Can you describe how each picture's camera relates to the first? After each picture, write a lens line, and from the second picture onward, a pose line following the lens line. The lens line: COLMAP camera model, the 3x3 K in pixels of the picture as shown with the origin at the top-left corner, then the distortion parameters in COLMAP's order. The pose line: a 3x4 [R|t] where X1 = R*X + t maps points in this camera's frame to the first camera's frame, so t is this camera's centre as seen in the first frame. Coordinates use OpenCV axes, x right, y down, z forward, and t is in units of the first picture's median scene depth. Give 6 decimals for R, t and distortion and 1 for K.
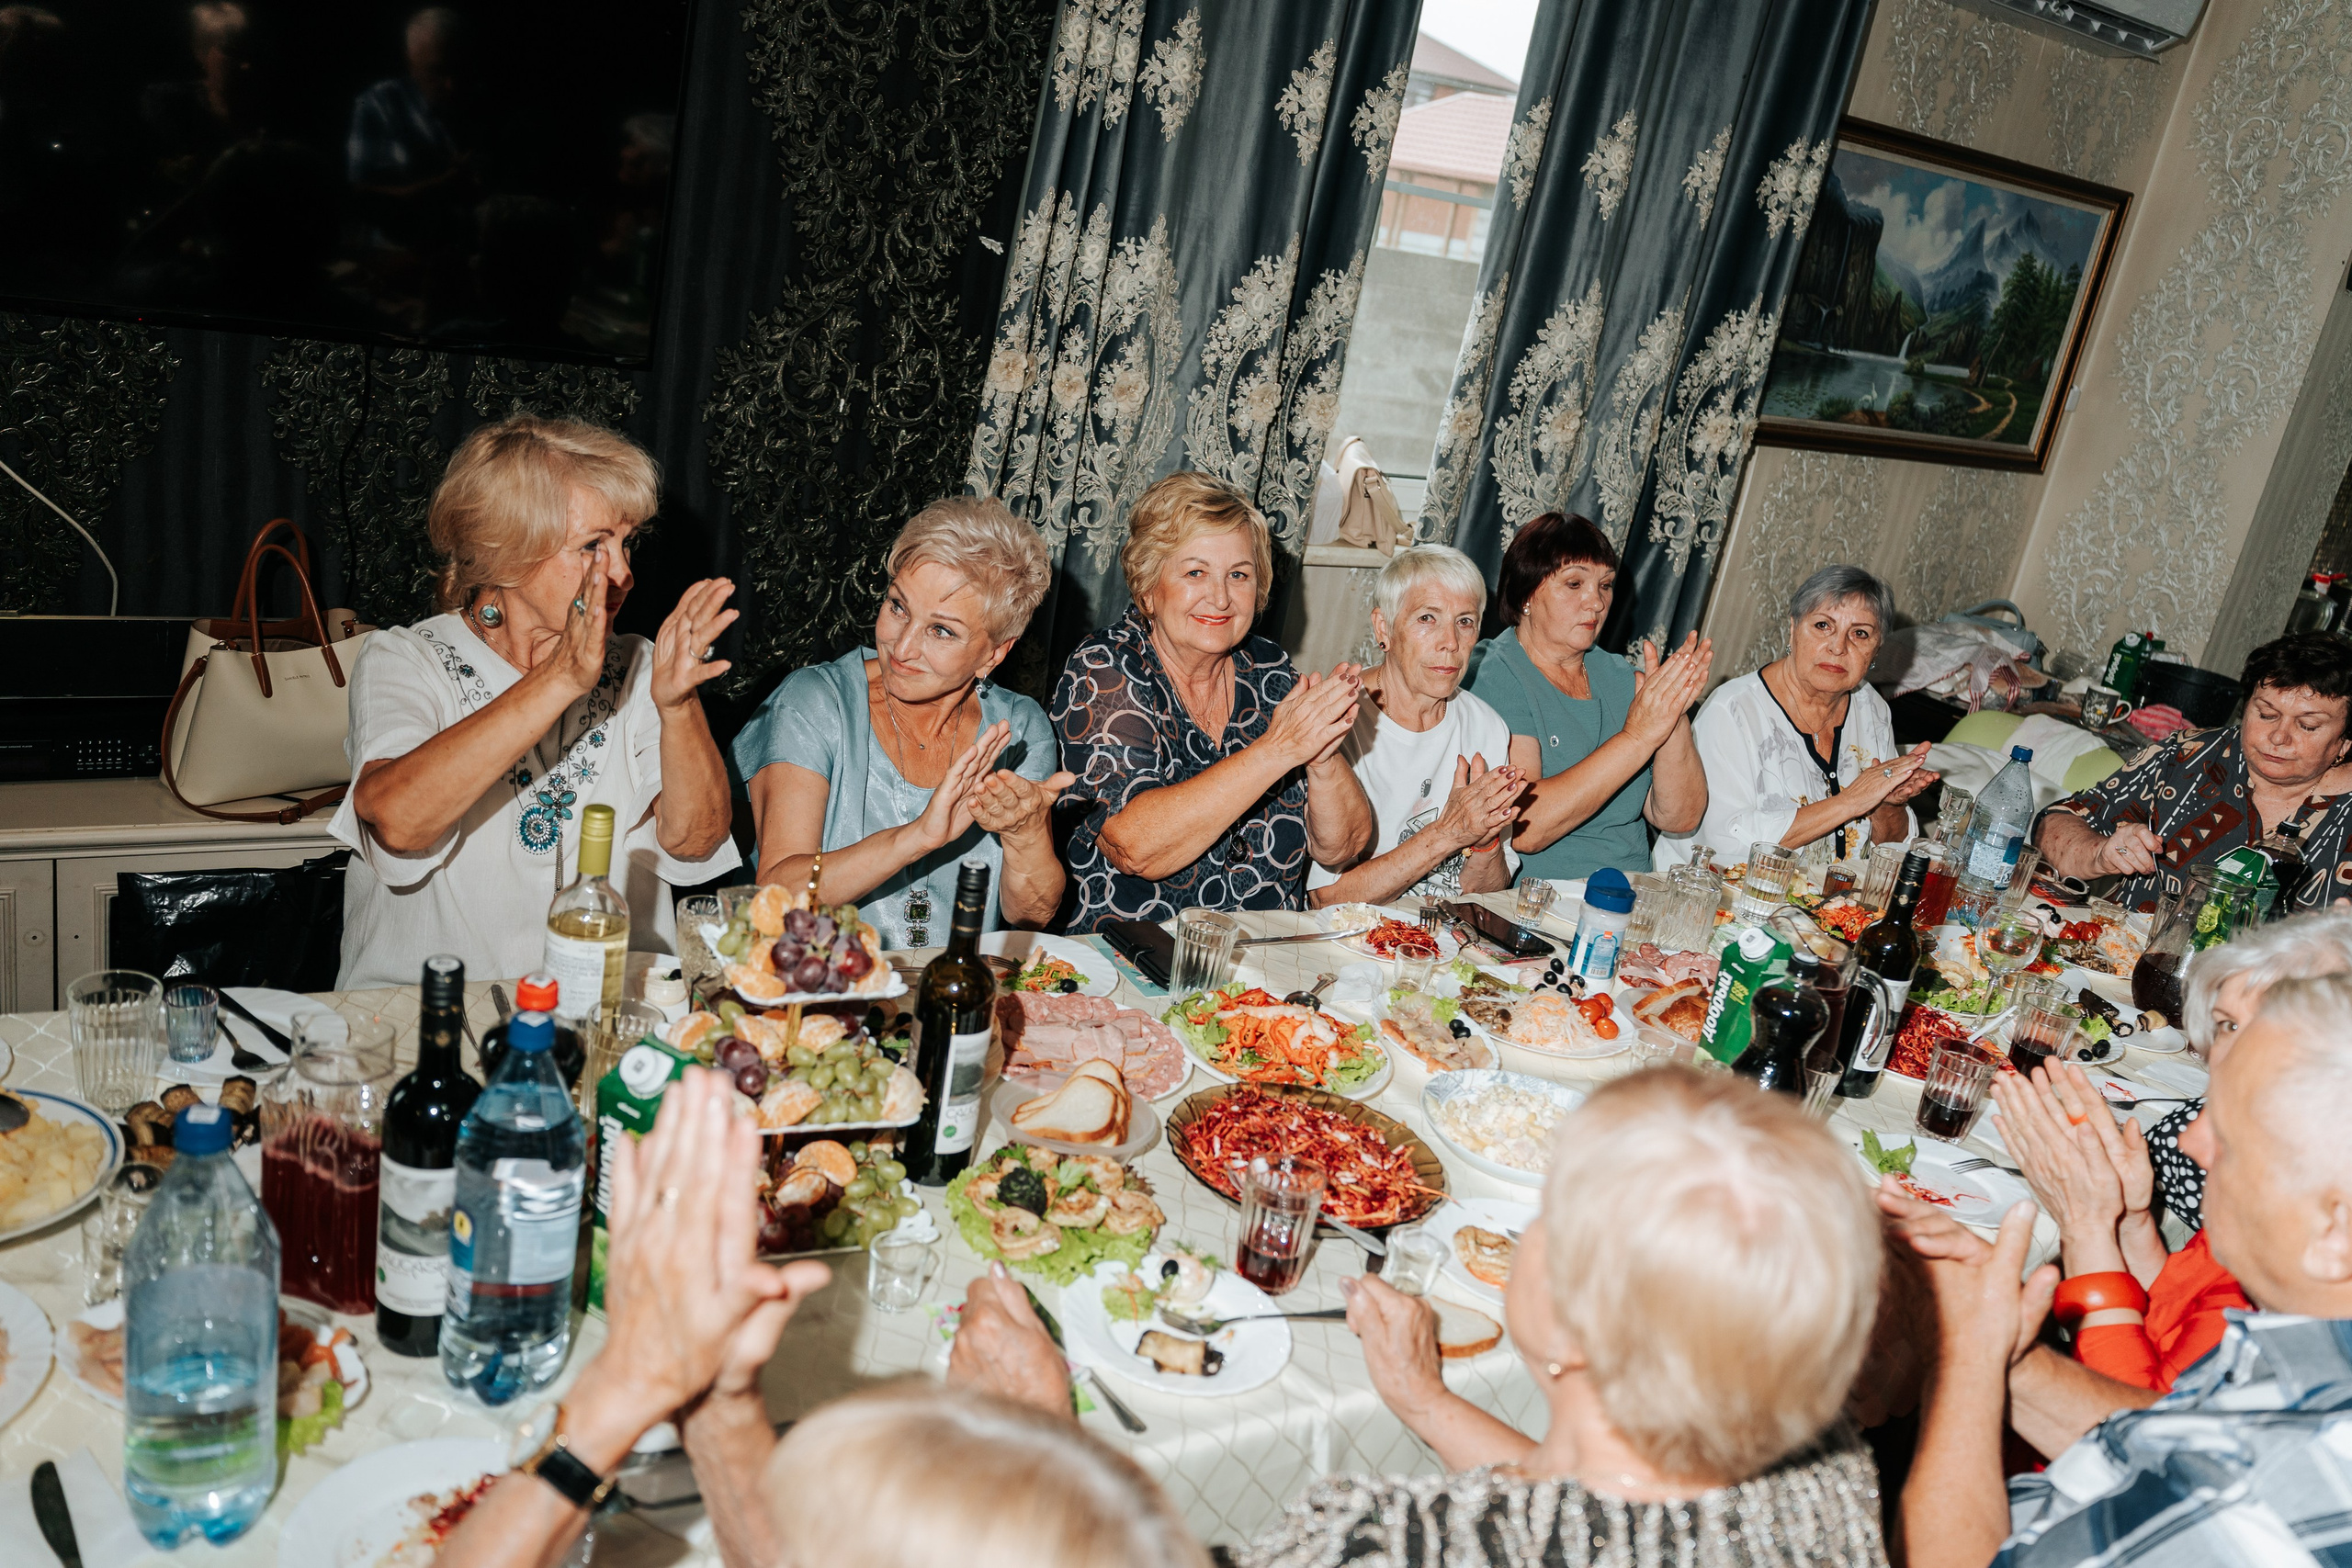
lens RADIAL K [[1894.6, 0, 1170.6], [0, 1894.6, 806.4], [0, 0, 1]] dist [-0.022080, 0.023482]
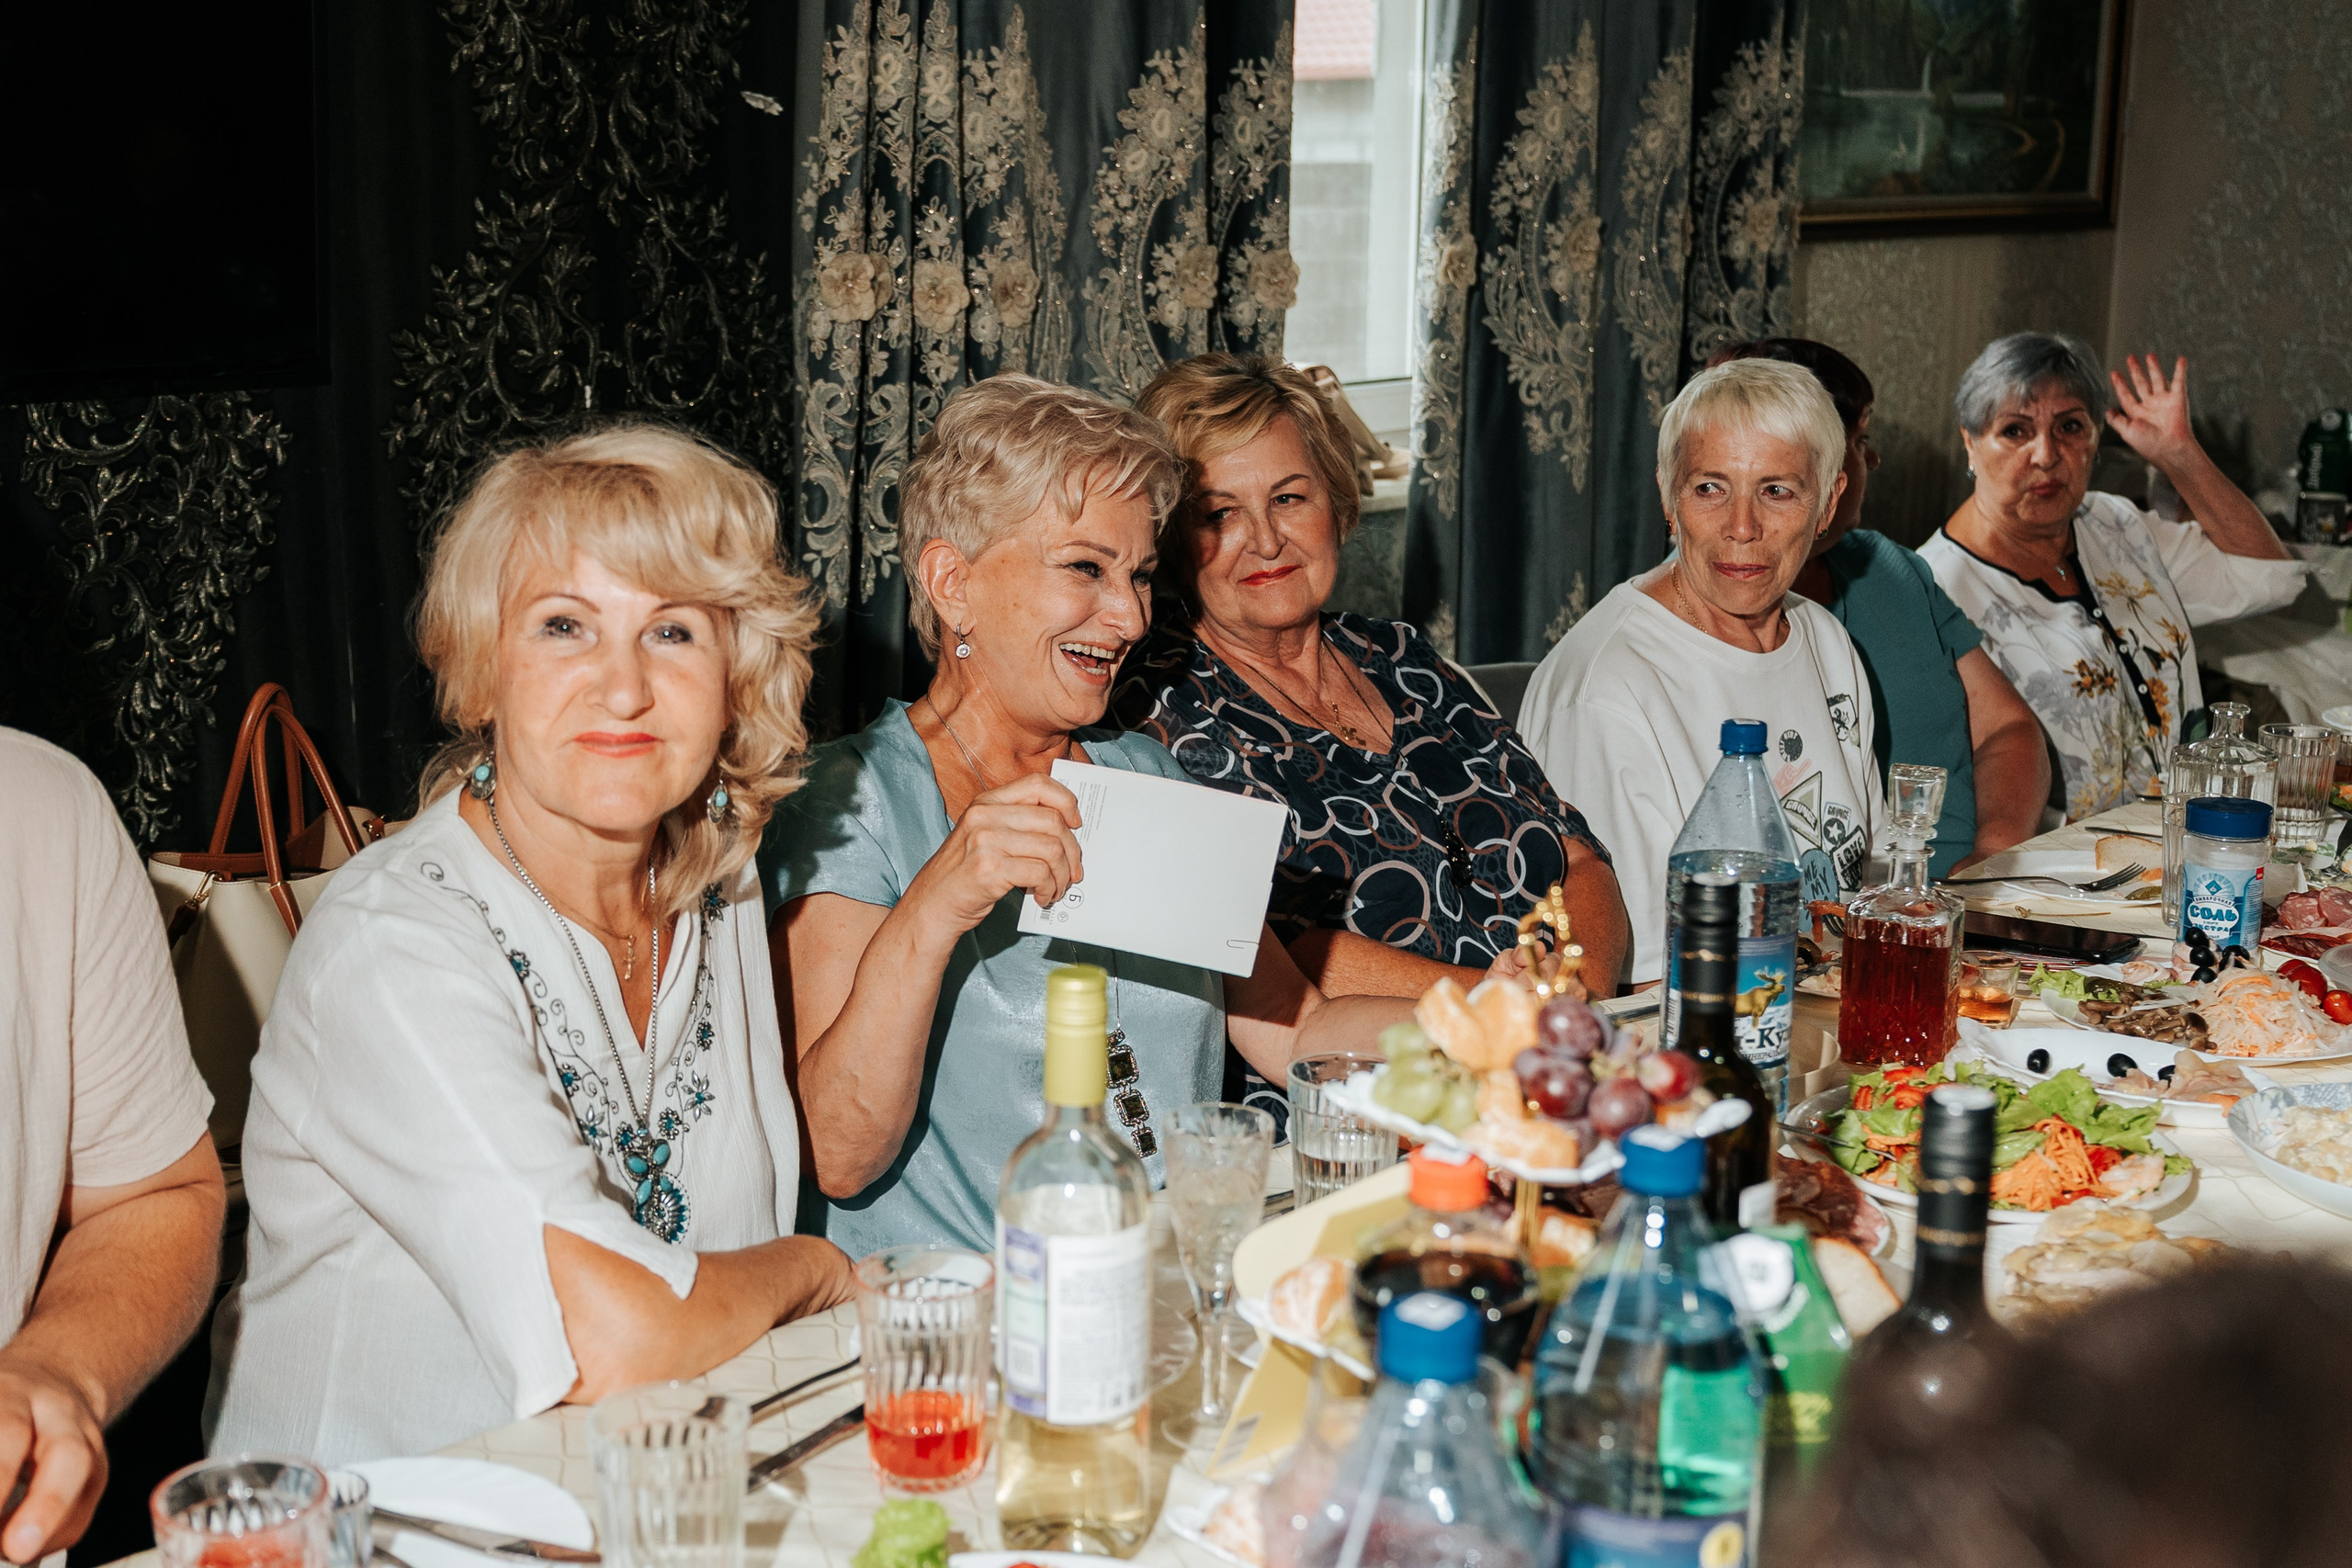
lens RADIAL K [[2803.5, 0, 1031.1], [0, 2803.5, 818.4], [0, 0, 1]] dist [-0.031149, 0.048646]
pose [[0.961779, -0.222337, 0.159832, -0.199673], [0.234797, 0.969962, -0.063590, 0.009081], [-0.140893, 0.098688, 0.985094, 0.103917]]
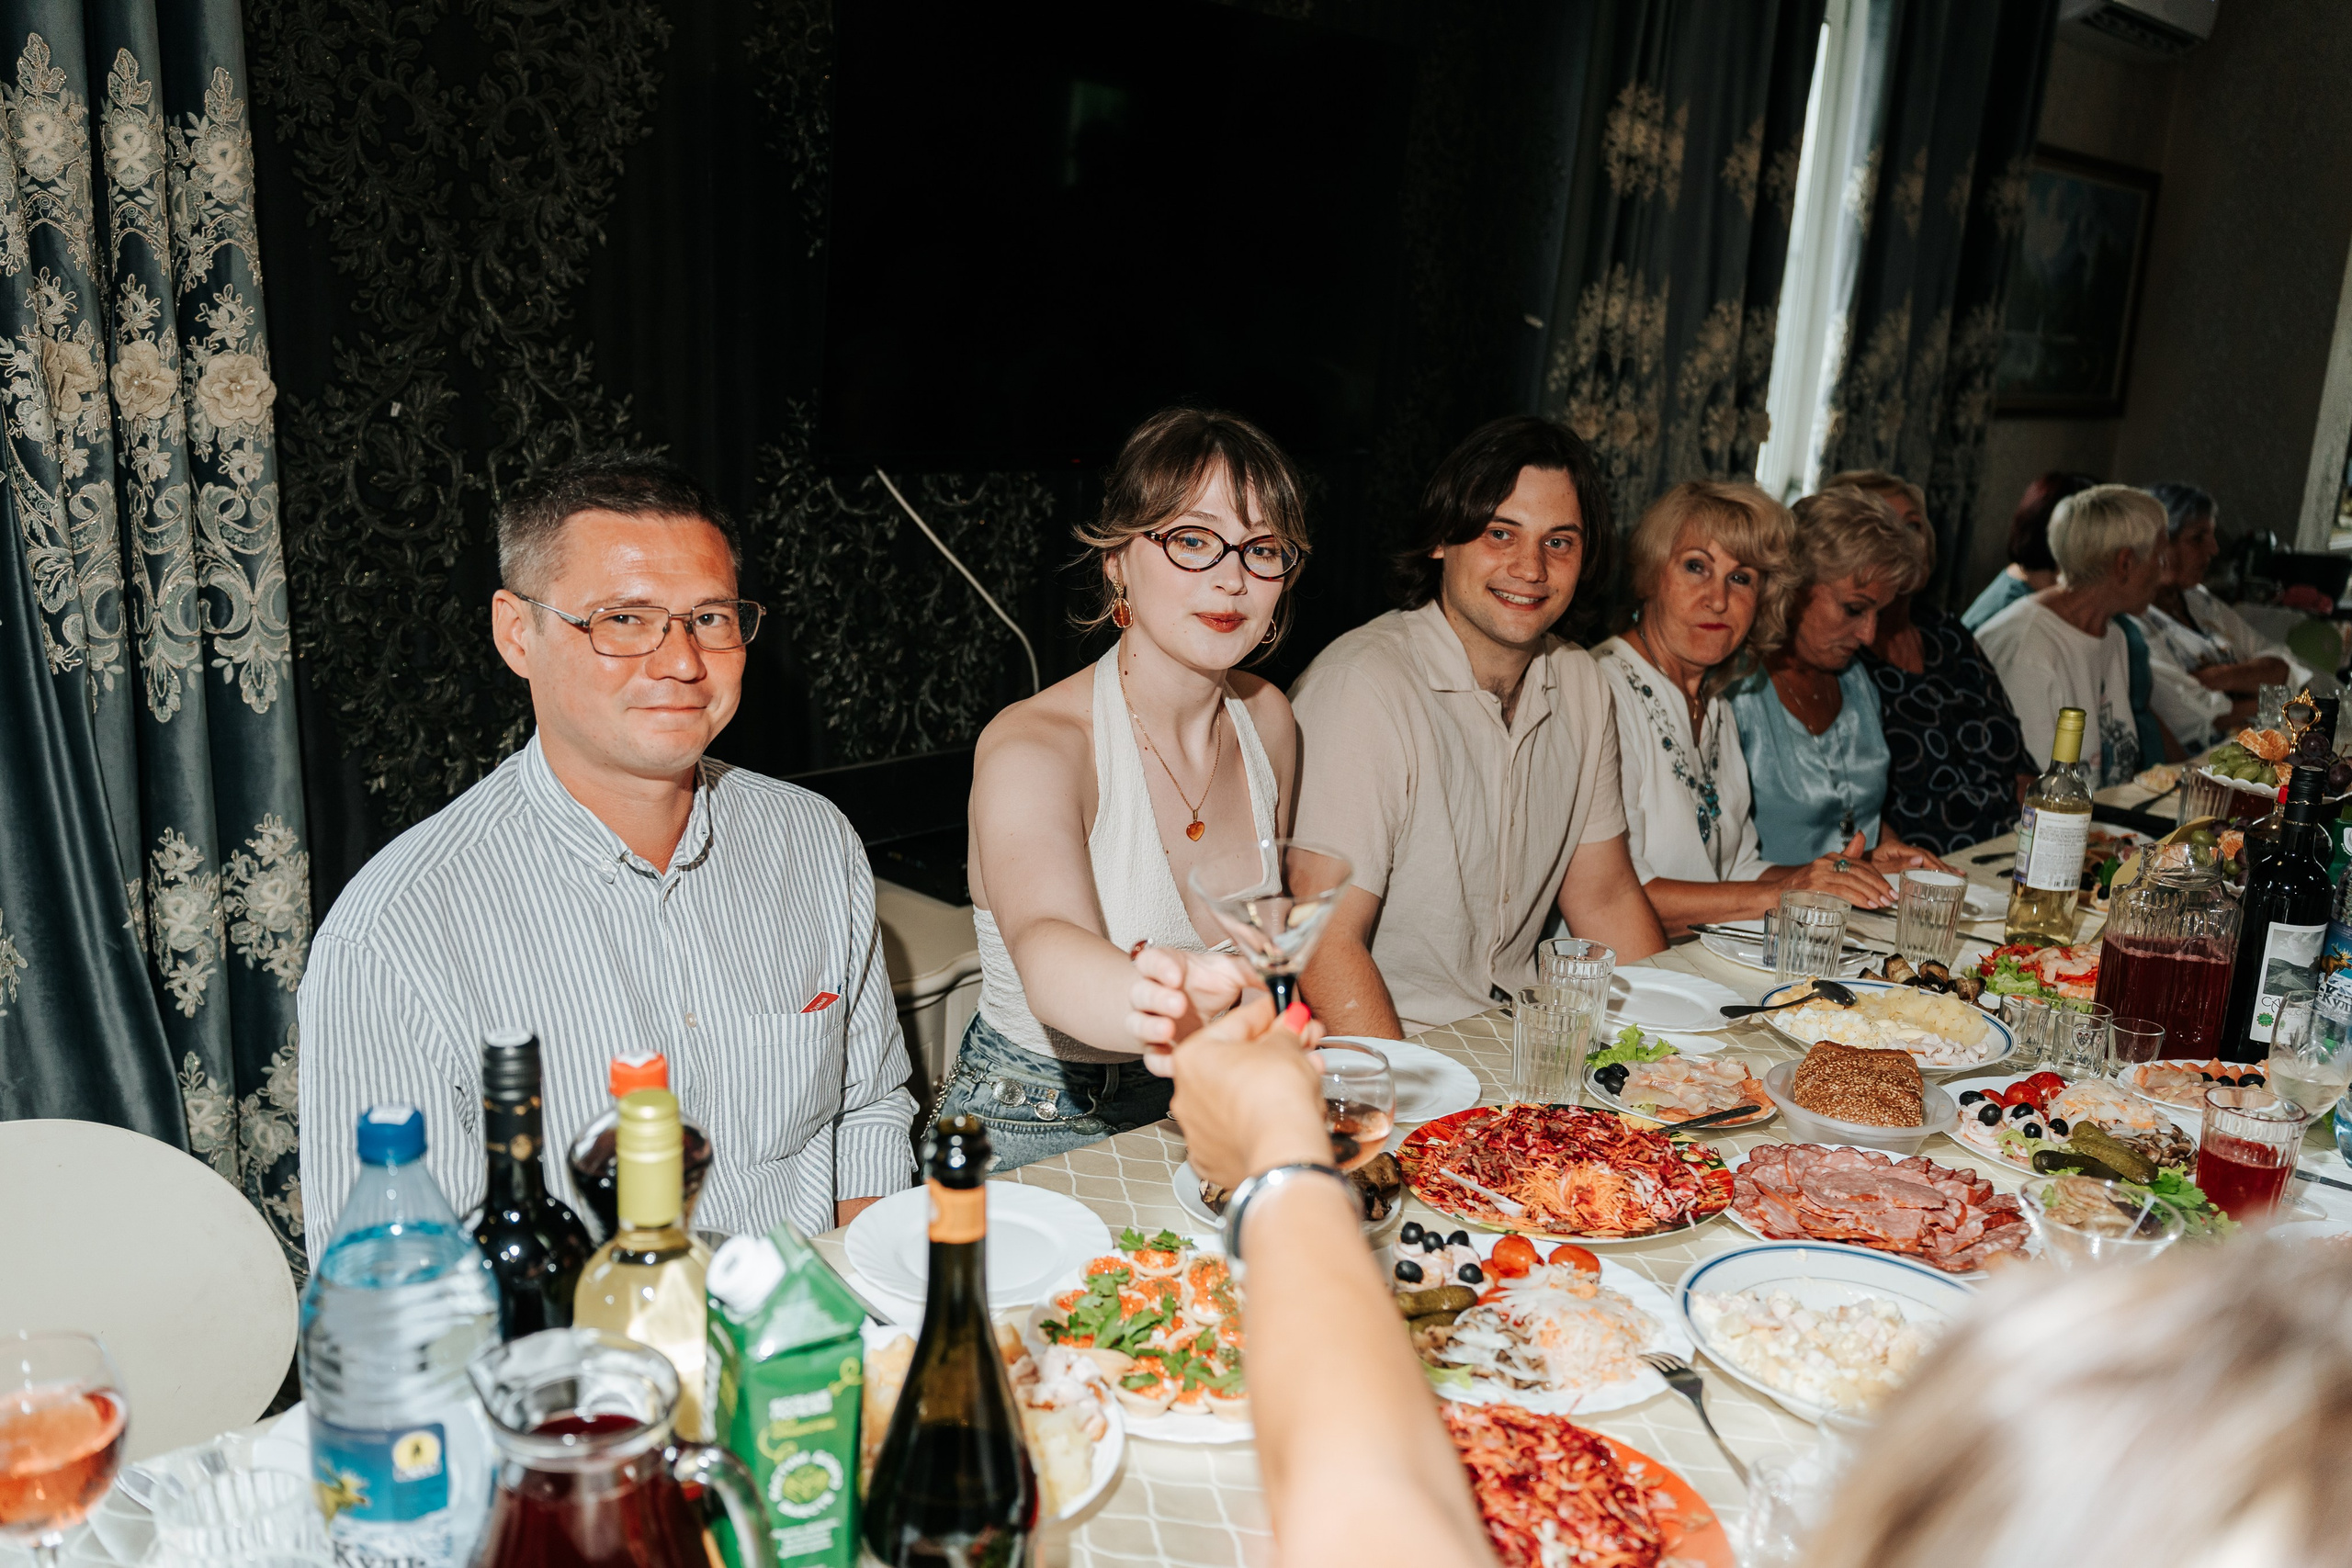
lens RADIAL K [[1896.5, 0, 1174.7], [0, 1896.5, 818.2], [0, 0, 1]] dist [-0.025133, 0.022181]
pose [[0.969893, -0.182856, 0.160845, -0.525265], [0.191590, 0.980641, -0.040448, 0.005471], [-0.150335, 0.070046, 0.986151, -0.080569]]
